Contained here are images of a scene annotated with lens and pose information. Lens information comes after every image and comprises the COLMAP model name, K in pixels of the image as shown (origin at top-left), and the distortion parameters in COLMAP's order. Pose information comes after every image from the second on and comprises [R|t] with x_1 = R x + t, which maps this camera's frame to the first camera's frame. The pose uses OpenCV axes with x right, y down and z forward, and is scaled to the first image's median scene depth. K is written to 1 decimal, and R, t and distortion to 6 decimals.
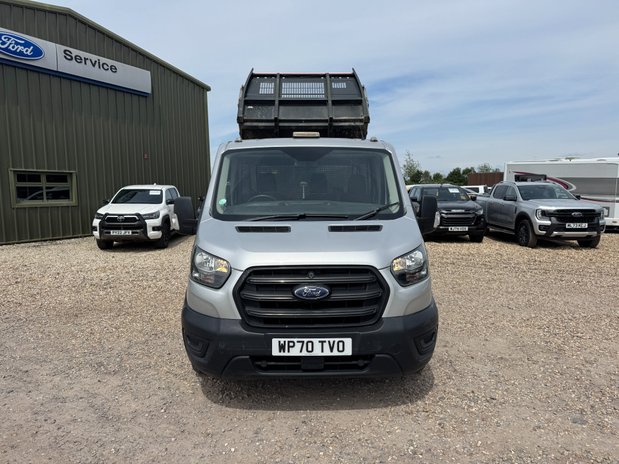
lens RADIAL K [[458.5, 0, 292.4], [0, 458.5, 231.7], [0, 0, 1]] dist [-0.133373, 0.056863]
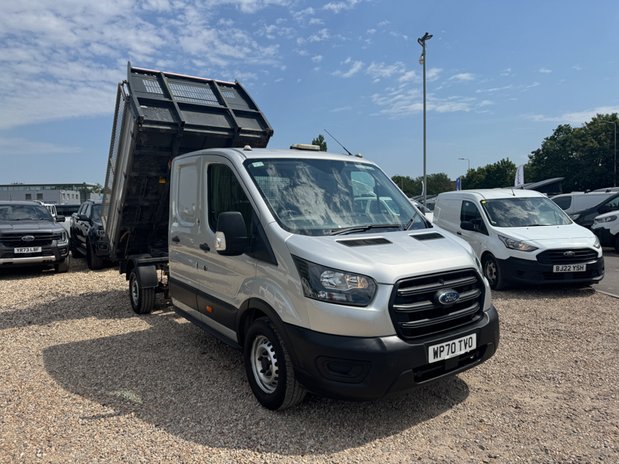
lens RADIAL K [[445.2, 0, 310.4], [0, 445.2, 232.1], [0, 0, 1]] dist [-0.004462, -0.006086]
pose [[0.811259, -0.044053, 0.583026, -0.792552], [0.056567, 0.998393, -0.003274, -0.034881], [-0.581945, 0.035636, 0.812447, 0.312148]]
